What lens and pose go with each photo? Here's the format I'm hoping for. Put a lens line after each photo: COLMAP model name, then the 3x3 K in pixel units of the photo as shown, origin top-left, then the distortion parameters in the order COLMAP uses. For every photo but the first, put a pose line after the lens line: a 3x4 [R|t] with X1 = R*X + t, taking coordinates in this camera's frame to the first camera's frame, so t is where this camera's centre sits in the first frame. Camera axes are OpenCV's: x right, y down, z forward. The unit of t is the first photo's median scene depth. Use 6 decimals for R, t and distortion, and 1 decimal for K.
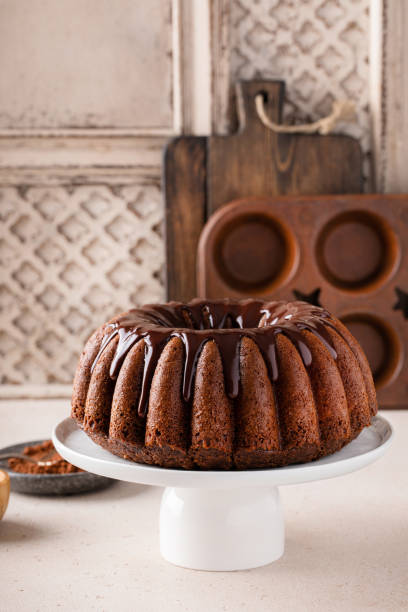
lens RADIAL K [[2106.0, 0, 203.2], [0, 2106.0, 305.0], [0, 0, 1]] dist [0.006157, 0.000000]
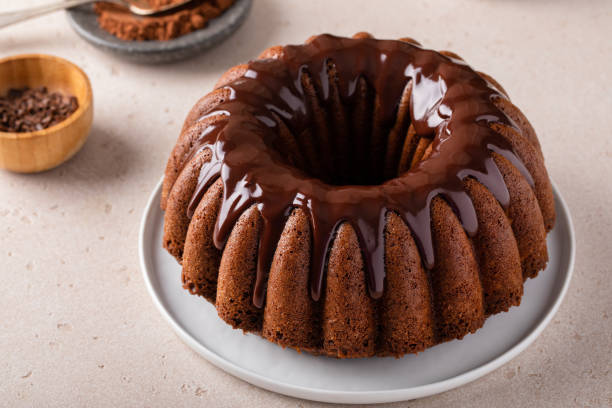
lens RADIAL K [[2106.0, 0, 306.0], [0, 2106.0, 205.3], [0, 0, 1]] dist [0.006157, 0.000000]
pose [[0.999690, -0.022068, 0.011515, -0.019639], [0.012117, 0.835526, 0.549318, -0.405978], [-0.021743, -0.549008, 0.835534, 0.372570]]
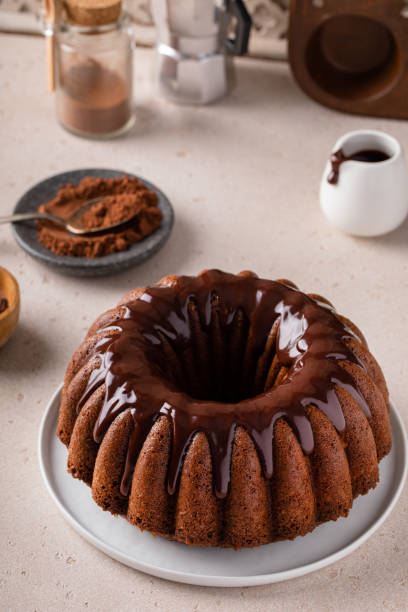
lens RADIAL K [[2106.0, 0, 205.7], [0, 2106.0, 306.1], [0, 0, 1]] dist [0.006157, 0.000000]
pose [[0.995080, 0.078634, -0.060263, 0.055839], [-0.036069, 0.854089, 0.518874, -0.500100], [0.092271, -0.514148, 0.852724, 0.258553]]
